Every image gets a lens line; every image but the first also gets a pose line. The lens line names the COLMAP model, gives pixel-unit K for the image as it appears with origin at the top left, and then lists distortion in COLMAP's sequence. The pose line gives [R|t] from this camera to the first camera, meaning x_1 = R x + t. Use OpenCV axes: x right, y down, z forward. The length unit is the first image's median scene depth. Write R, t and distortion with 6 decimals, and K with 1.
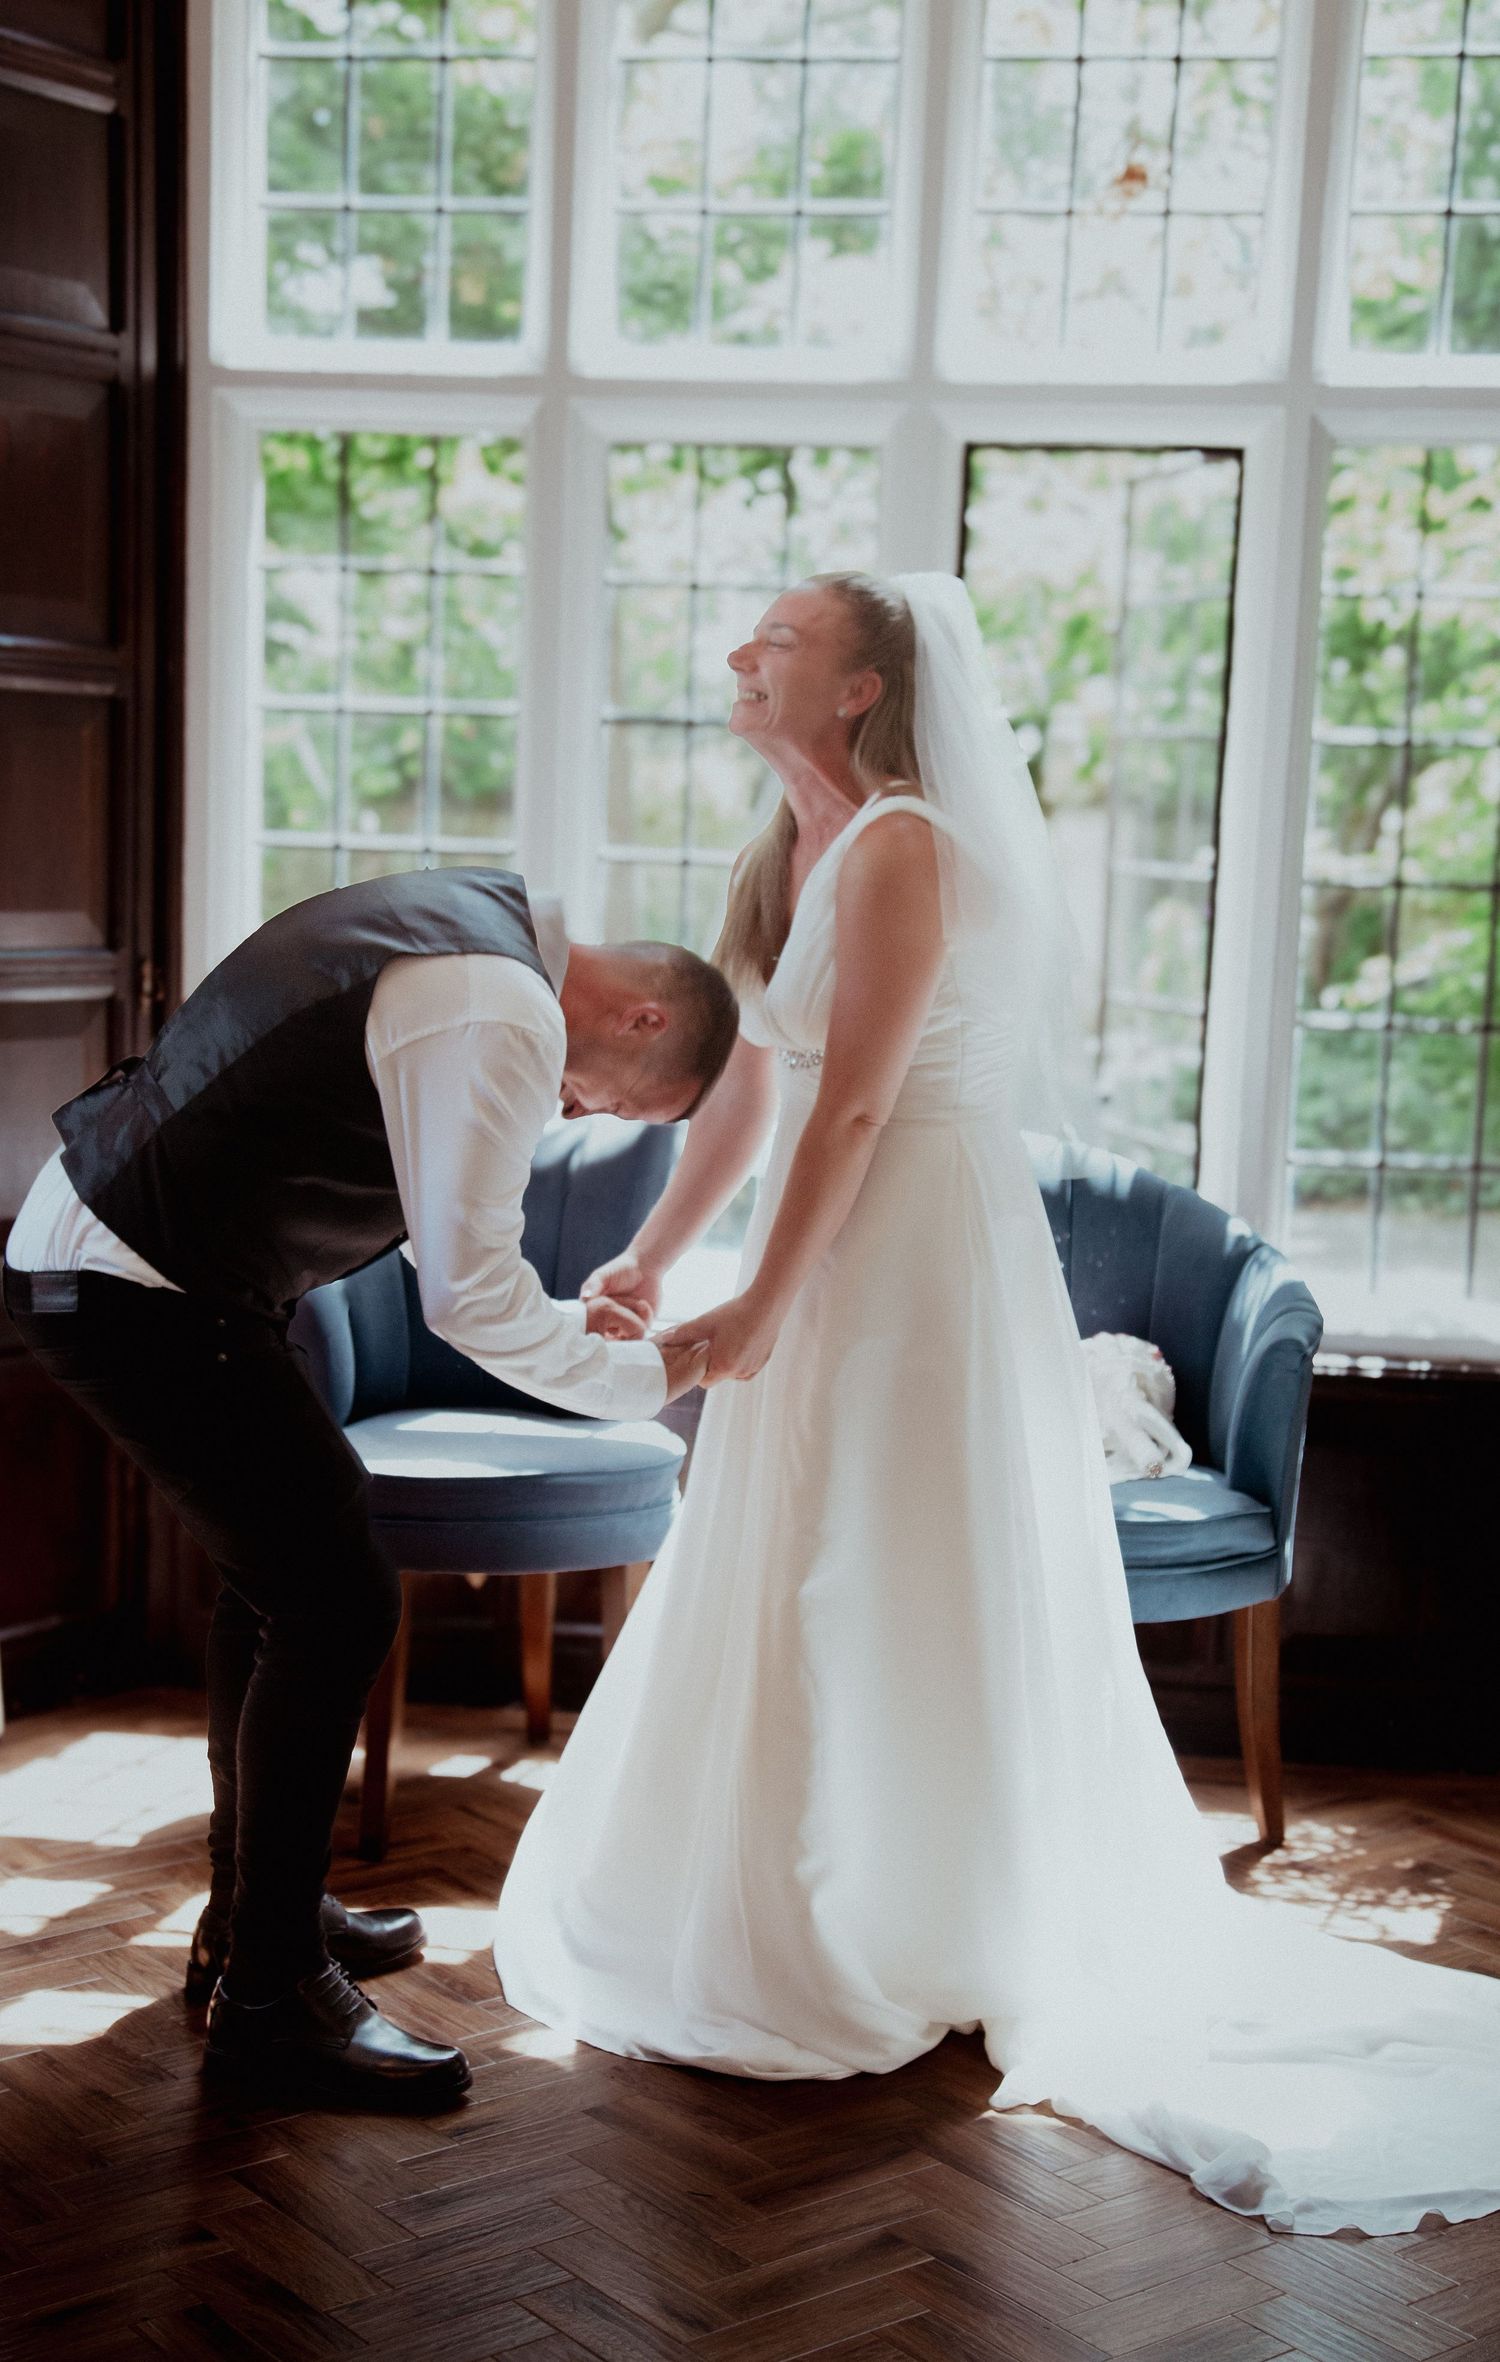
lens RADIAL K [[3188.0, 0, 672.6], [0, 3188.0, 1246.4], [0, 0, 1]] dist [0.104639, -0.008242]
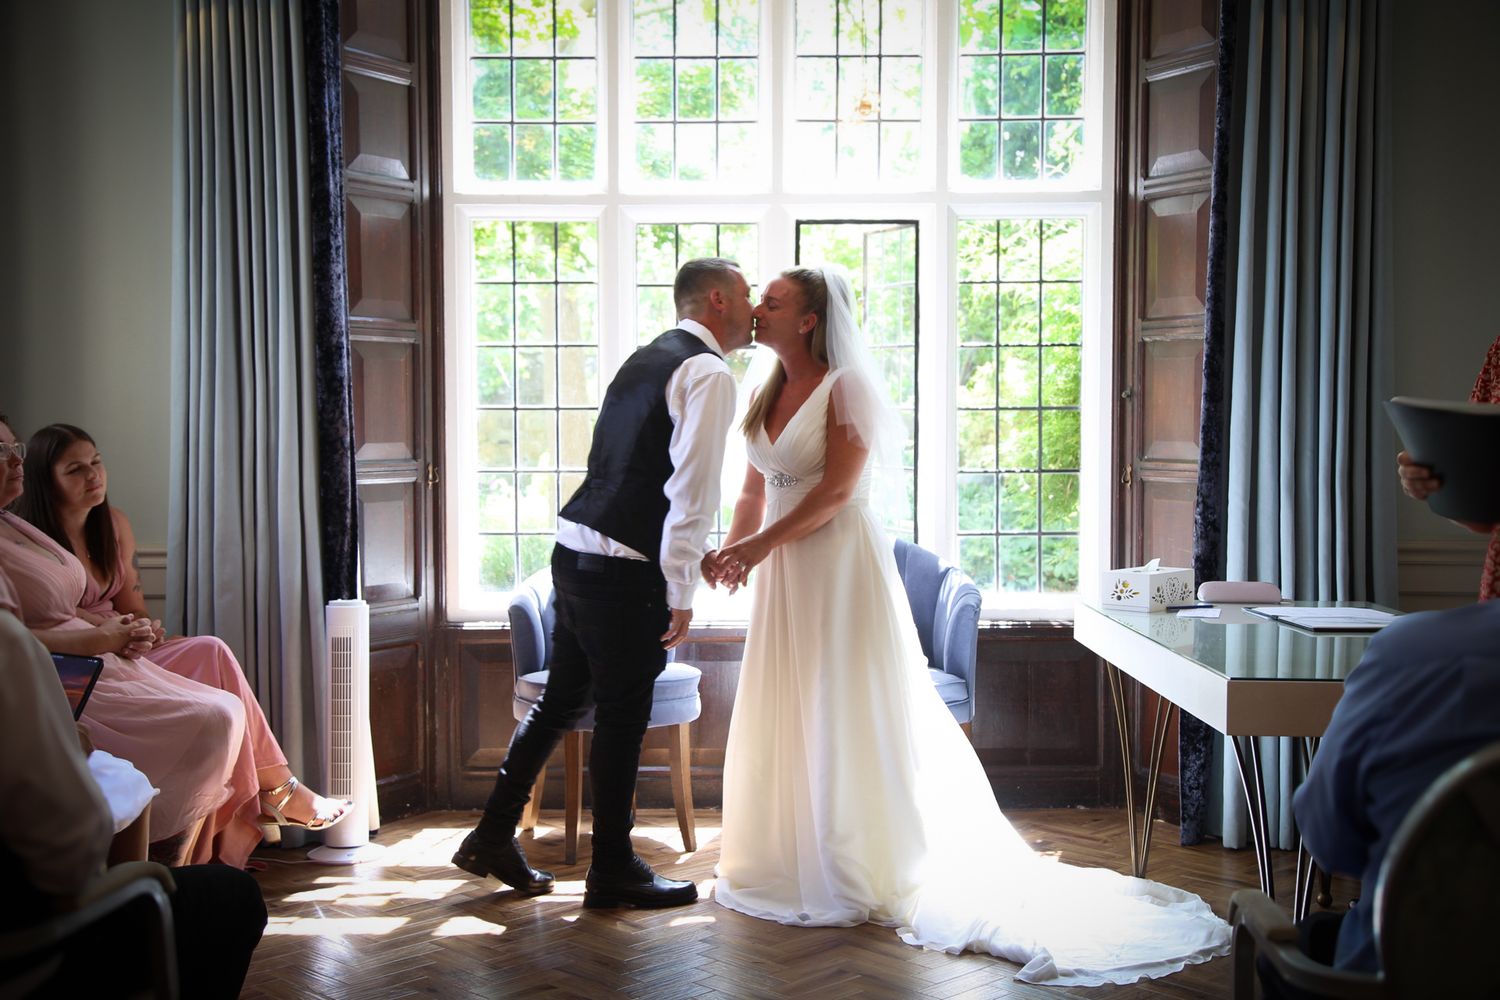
lens RADIAL K [[1791.5, 0, 756.9], [0, 1791.5, 495.4], [0, 0, 1]] dist [0.078915, 0.034767]
pose [[0.992858, -0.041130, 0.111985, -0.085725], [0.051009, 0.994916, -0.086832, 0.049131], [-0.107844, 0.091924, 0.989909, -0.223738]]
